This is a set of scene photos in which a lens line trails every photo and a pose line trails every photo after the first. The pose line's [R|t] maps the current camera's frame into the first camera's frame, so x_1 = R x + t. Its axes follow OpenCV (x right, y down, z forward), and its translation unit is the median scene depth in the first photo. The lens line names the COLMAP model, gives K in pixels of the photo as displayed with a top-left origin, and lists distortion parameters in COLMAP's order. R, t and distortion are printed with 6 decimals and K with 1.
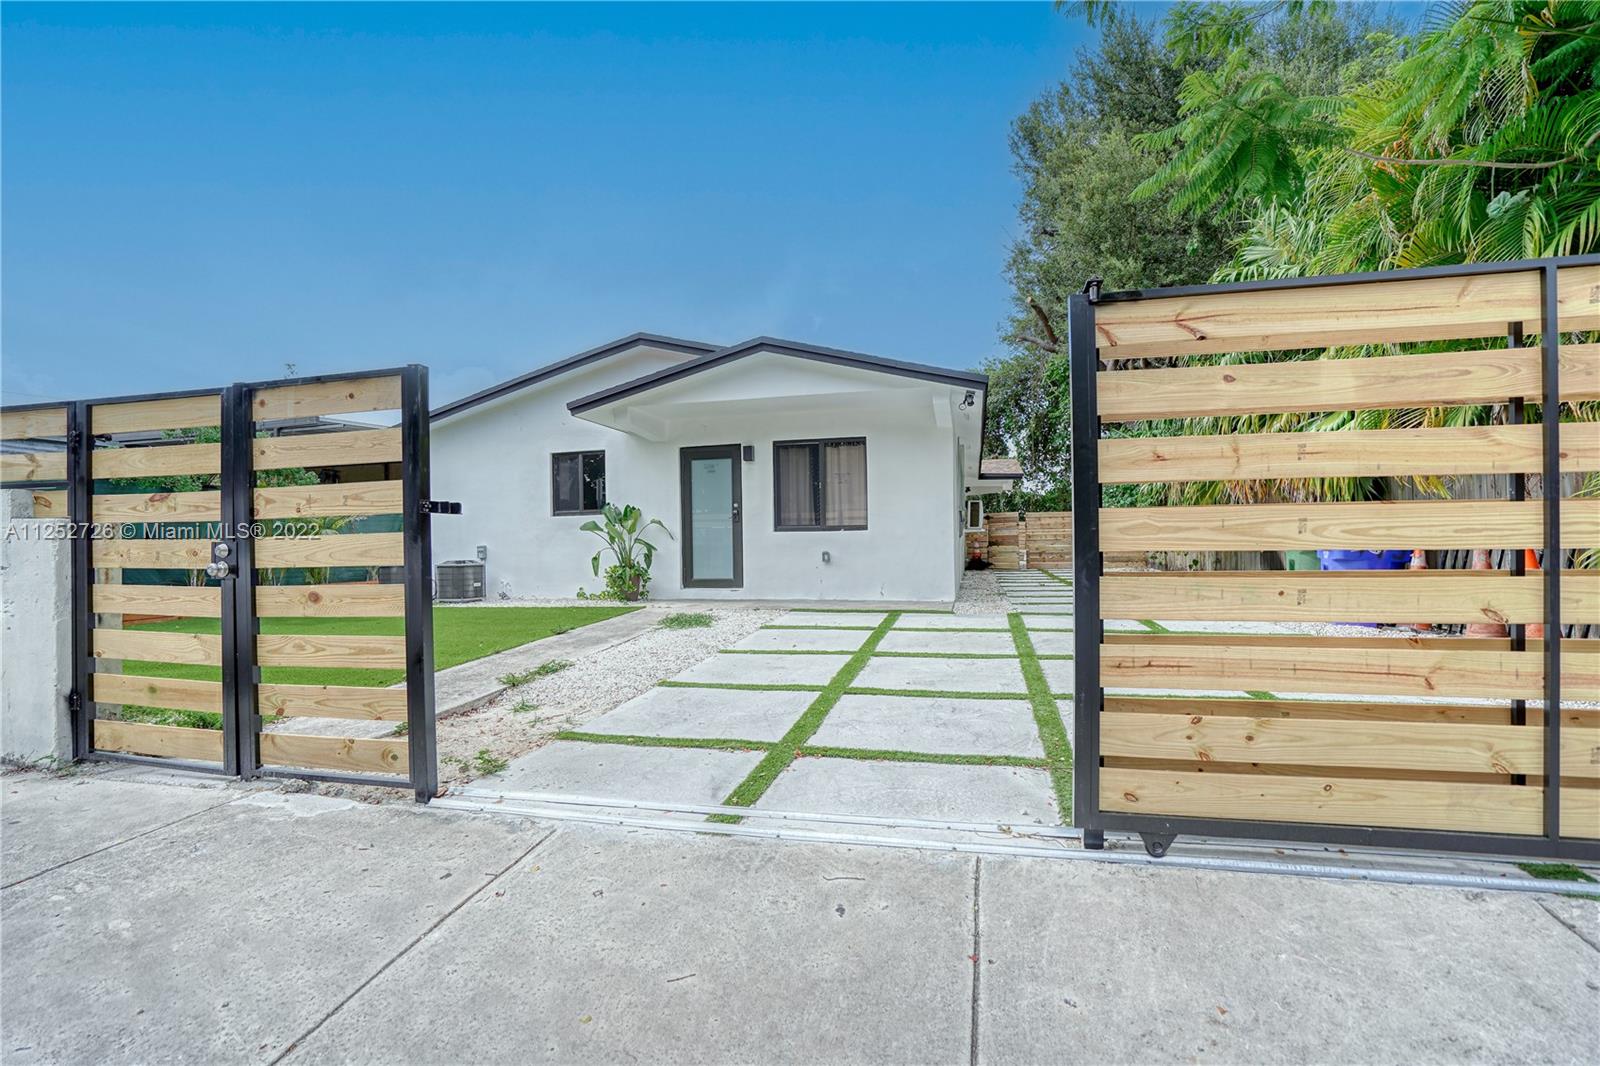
lens RADIAL K [[737.1, 0, 801.2], [0, 737.1, 540.3], [0, 0, 1]] dist [-0.039145, 0.004478]
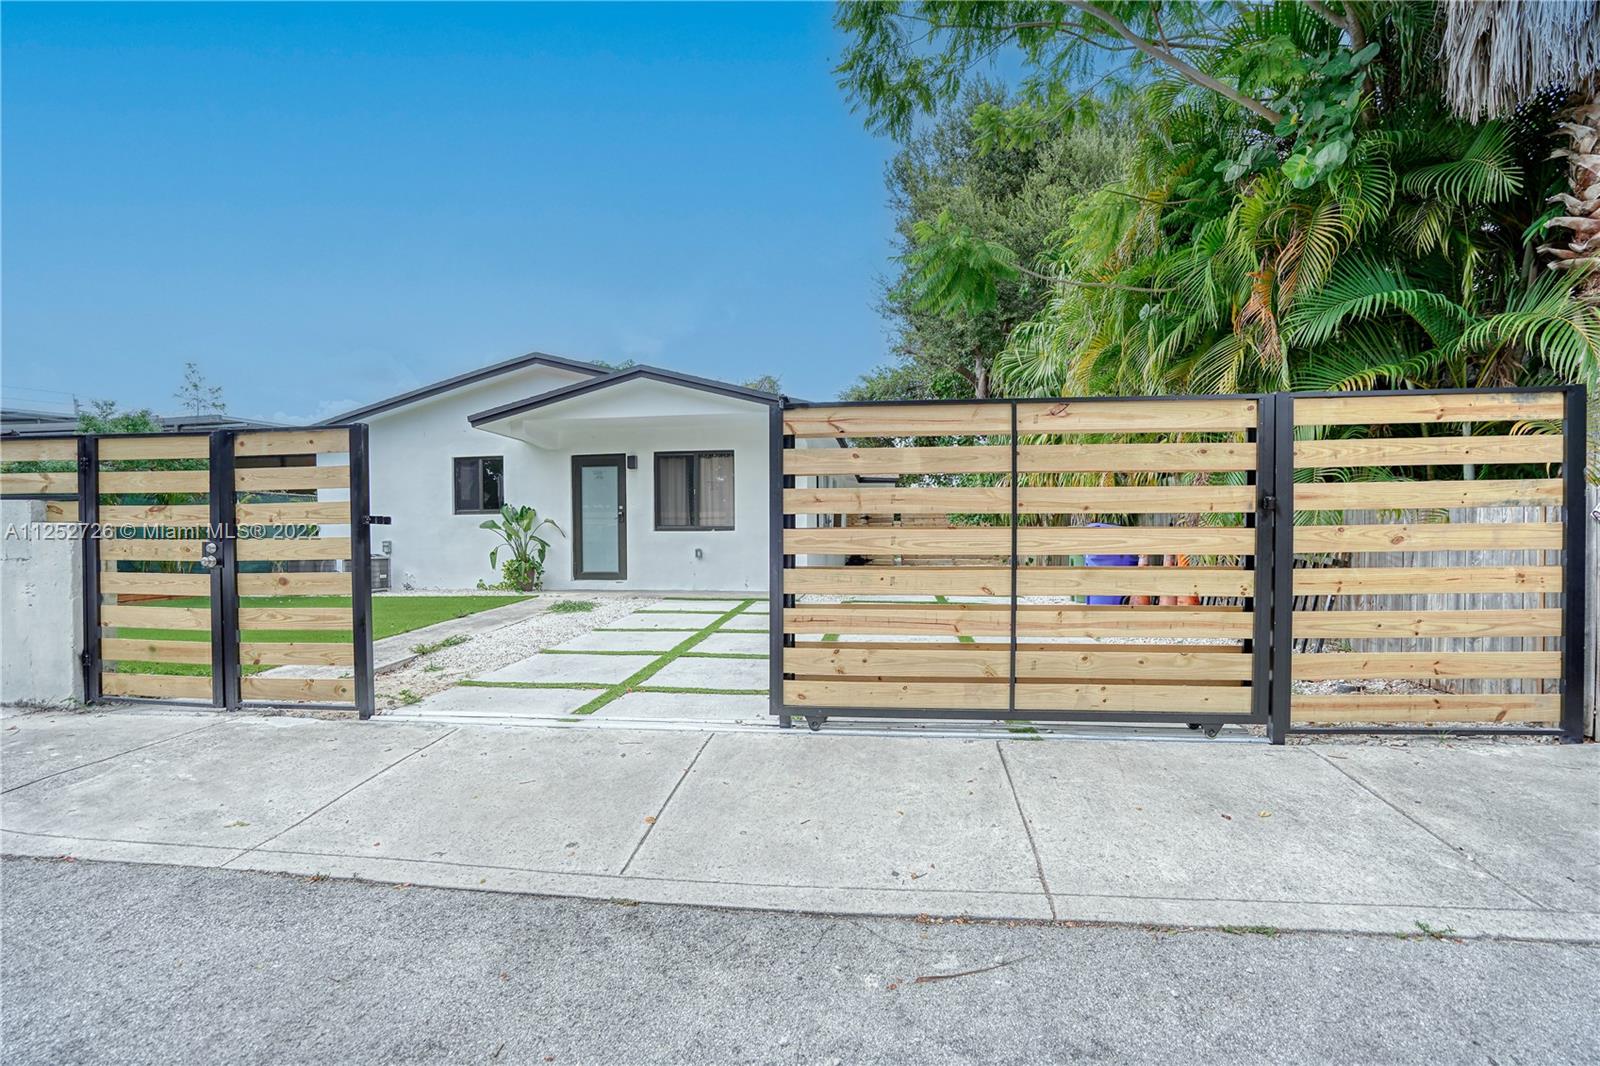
lens RADIAL K [[737.1, 0, 794.0], [0, 737.1, 548.4], [0, 0, 1]] dist [-0.039145, 0.004478]
pose [[0.993928, 0.007890, 0.109751, 0.160026], [-0.009825, 0.999806, 0.017098, -0.019079], [-0.109595, -0.018072, 0.993812, -0.488440]]
